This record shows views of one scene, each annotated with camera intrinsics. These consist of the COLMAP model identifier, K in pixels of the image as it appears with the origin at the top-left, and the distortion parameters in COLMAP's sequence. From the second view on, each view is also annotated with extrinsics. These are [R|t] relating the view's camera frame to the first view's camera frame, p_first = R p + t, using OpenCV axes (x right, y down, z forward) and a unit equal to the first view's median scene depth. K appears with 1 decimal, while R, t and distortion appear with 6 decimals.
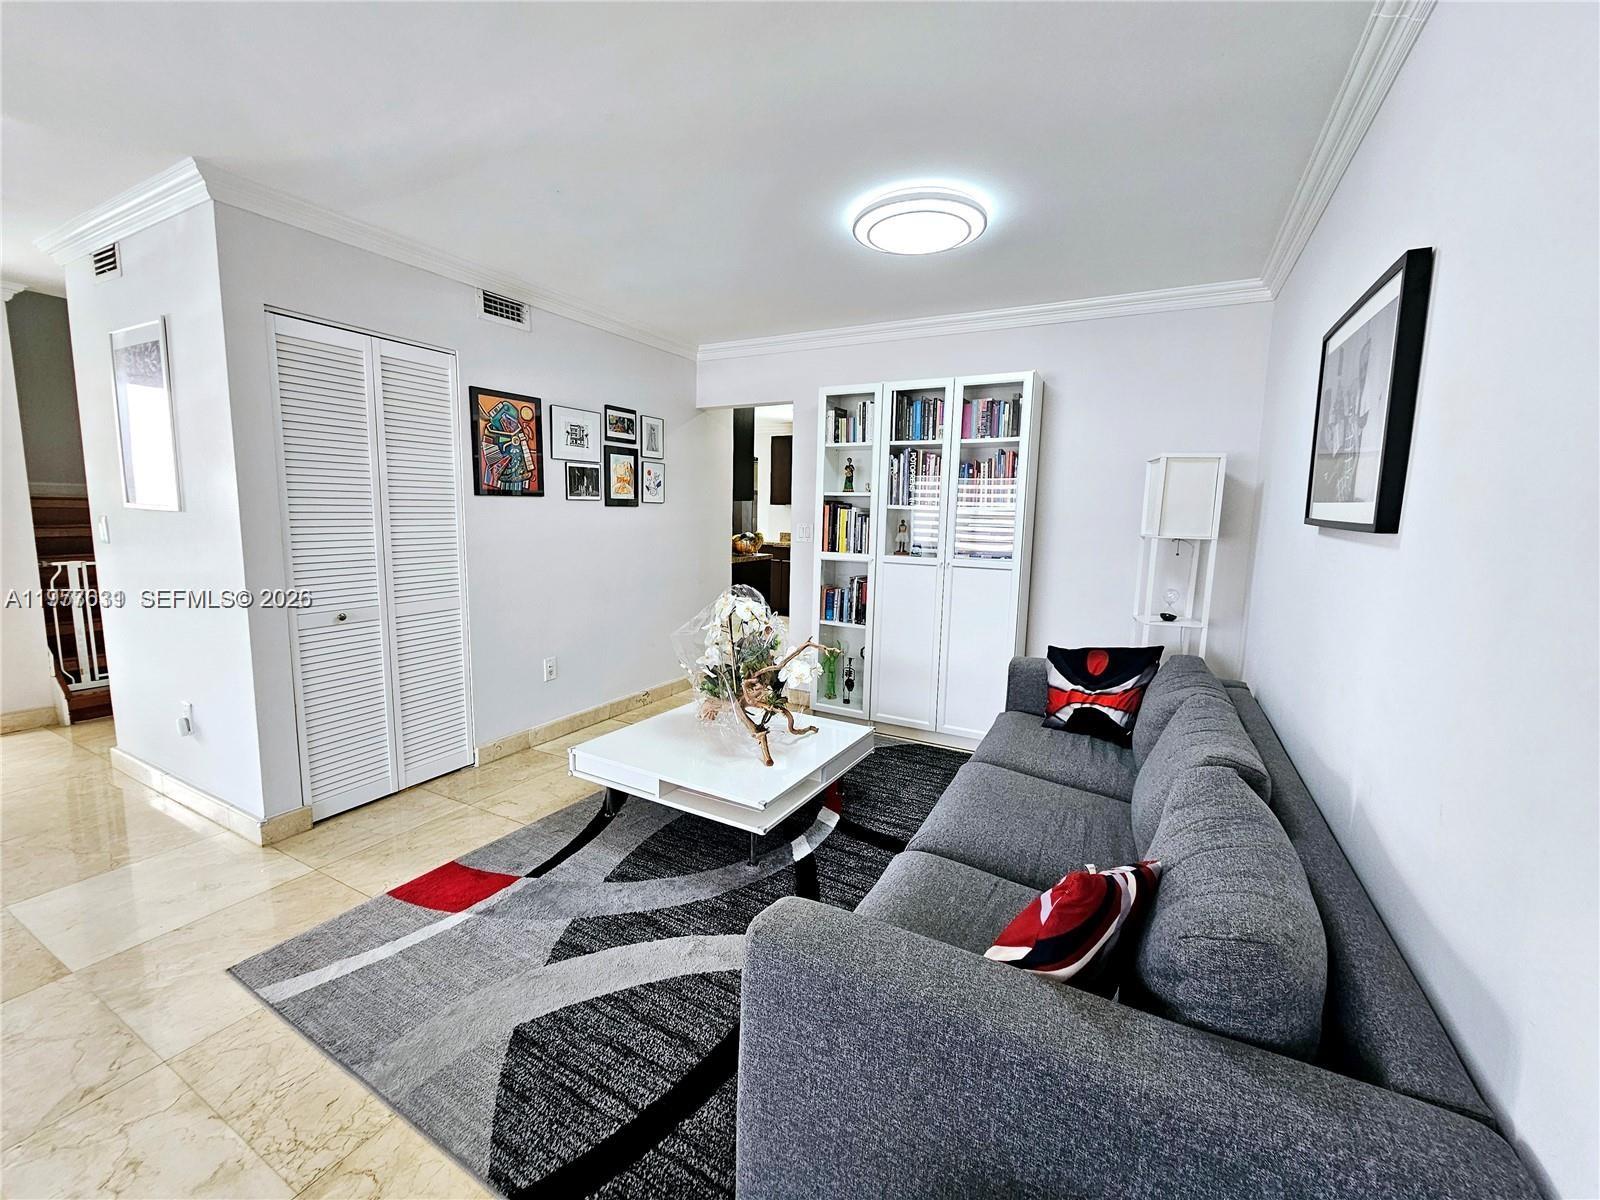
lens RADIAL K [[650.6, 0, 800.0], [0, 650.6, 600.0], [0, 0, 1]] dist [0.000566, 0.000458]
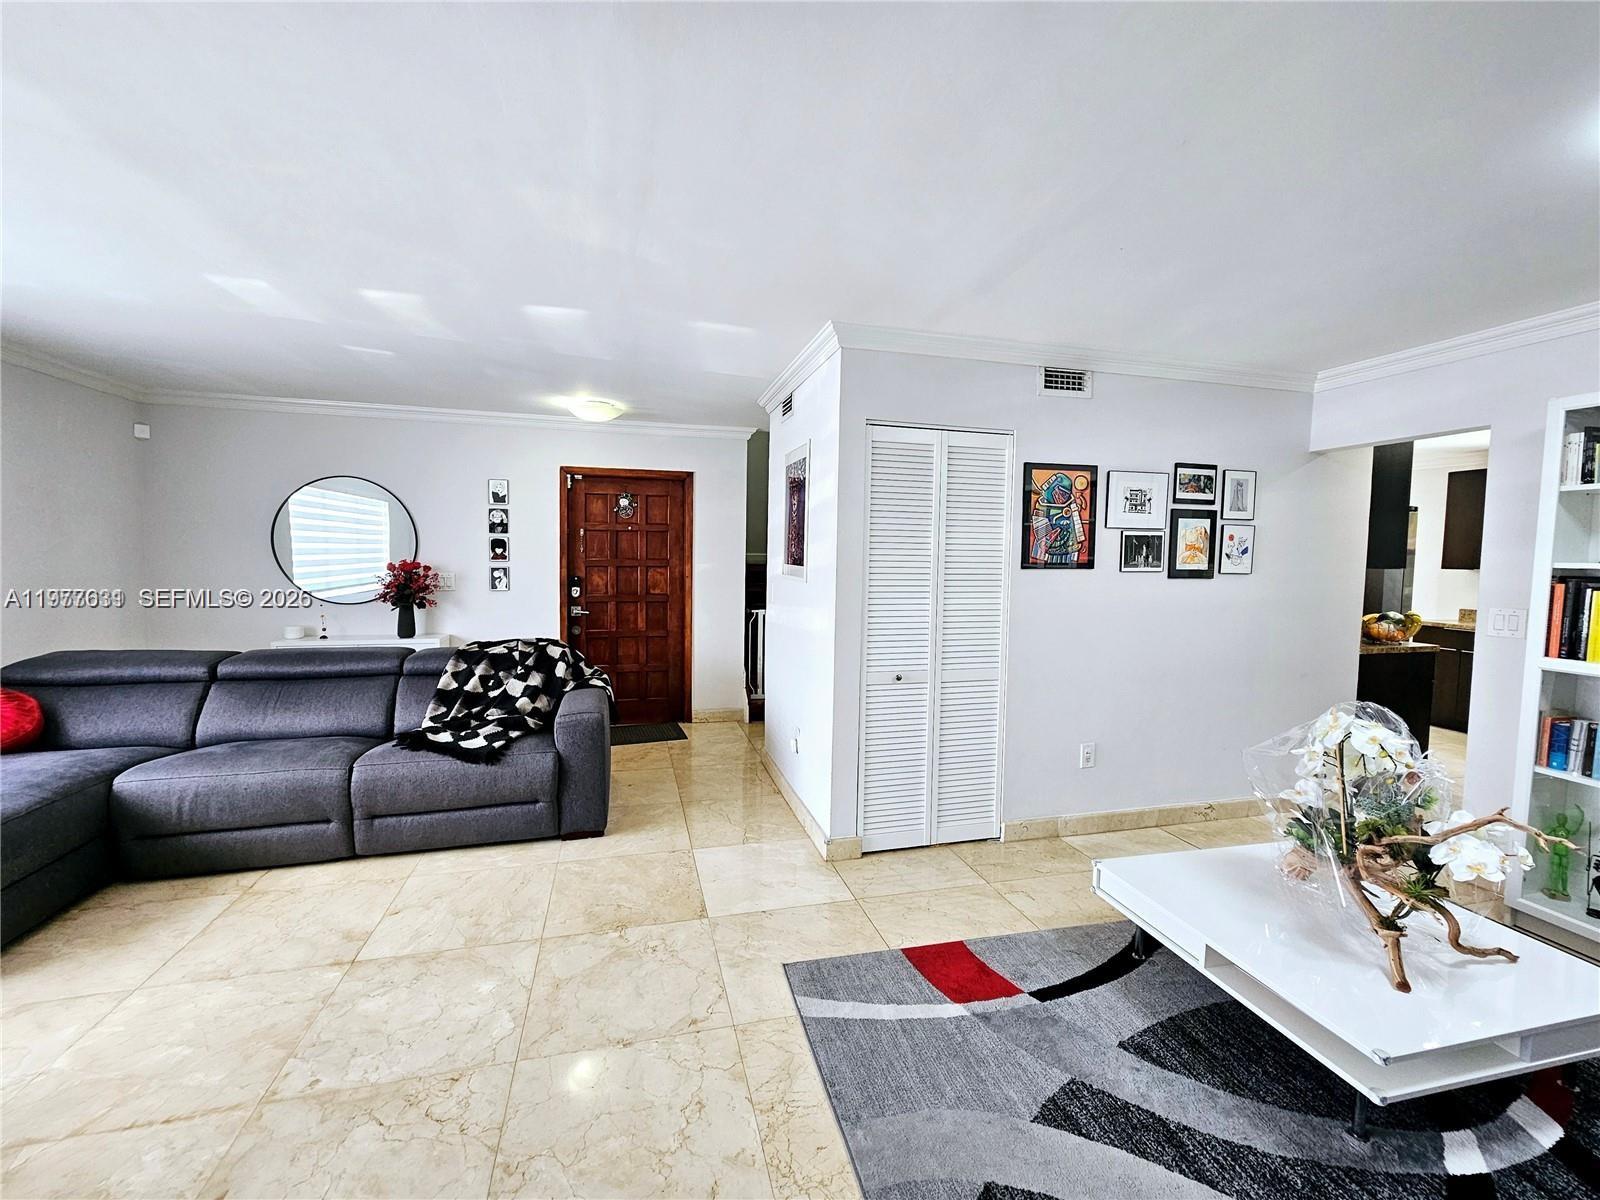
lens RADIAL K [[663.8, 0, 796.7], [0, 663.8, 591.8], [0, 0, 1]] dist [-0.000387, -0.000649]
pose [[0.682401, 0.034633, -0.730157, 0.008844], [-0.106167, 0.992981, -0.052124, -0.037475], [0.723227, 0.113088, 0.681288, 0.064335]]
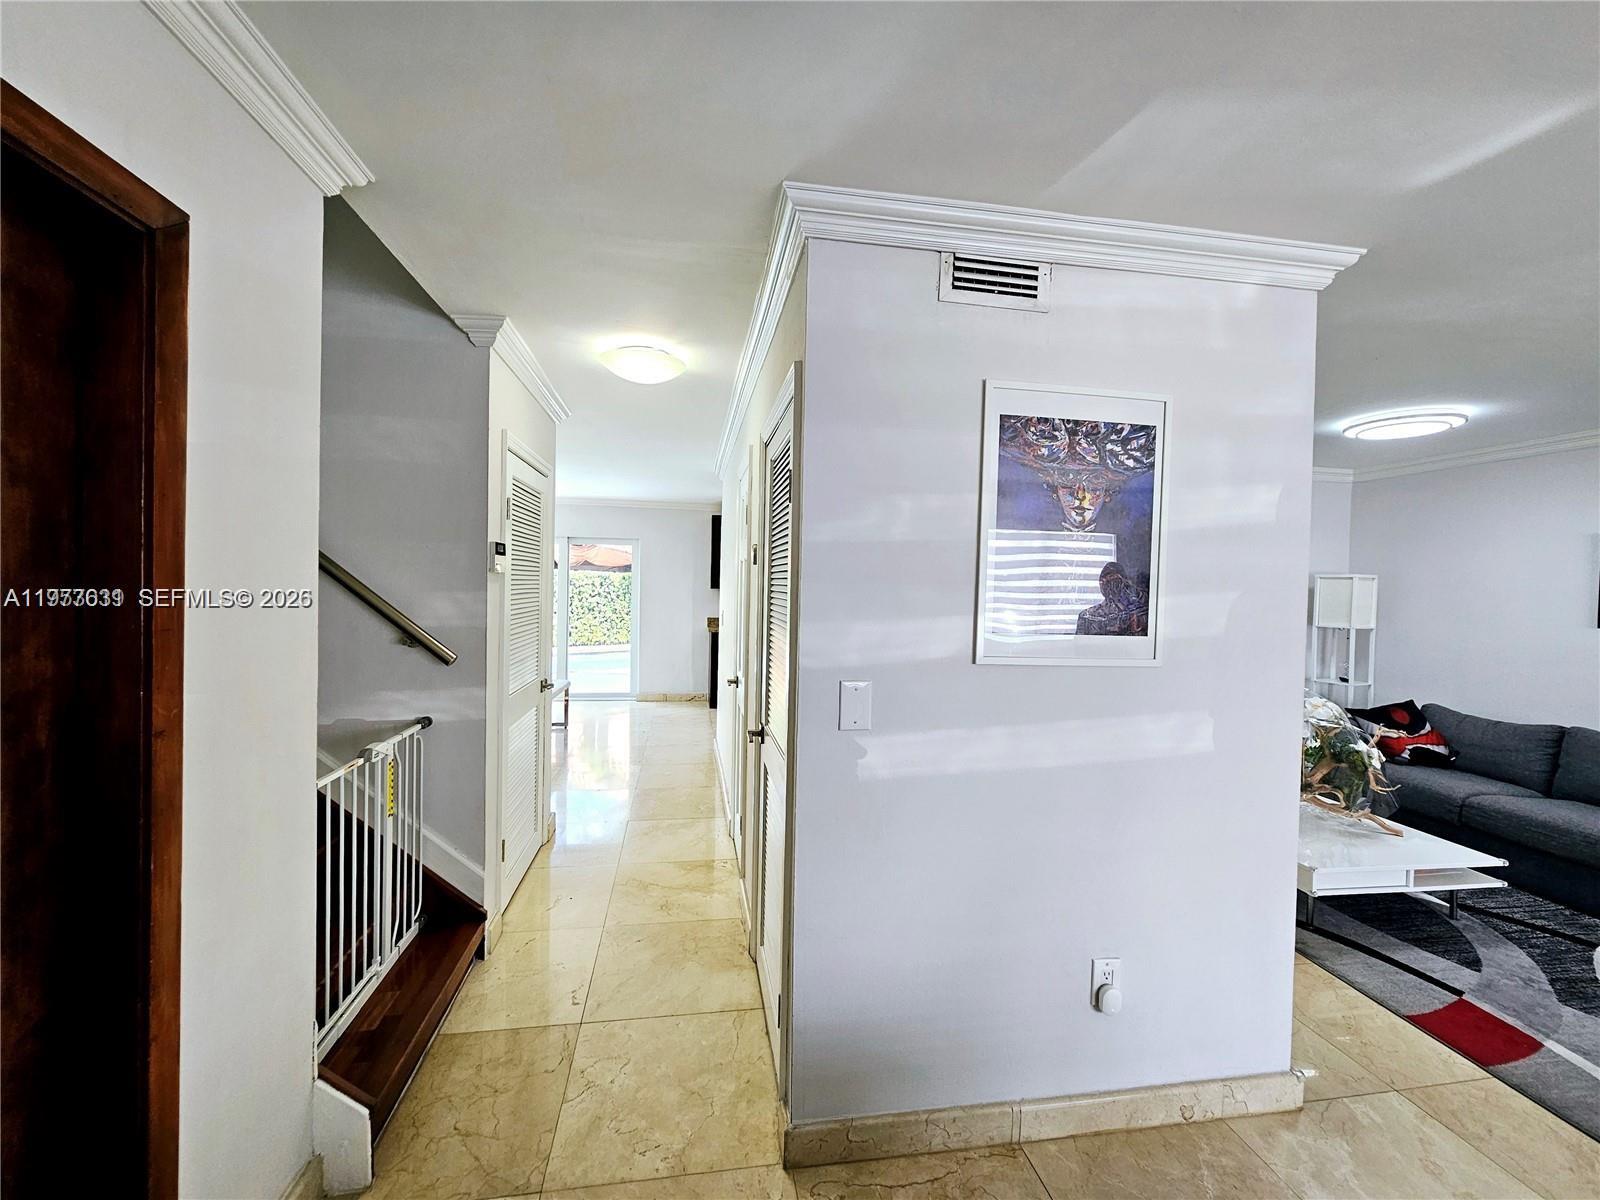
lens RADIAL K [[663.8, 0, 796.7], [0, 663.8, 591.8], [0, 0, 1]] dist [-0.000387, -0.000649]
pose [[0.788647, -0.013480, 0.614699, -1.545564], [0.081352, 0.993257, -0.082593, -0.169832], [-0.609441, 0.115144, 0.784426, 0.613791]]
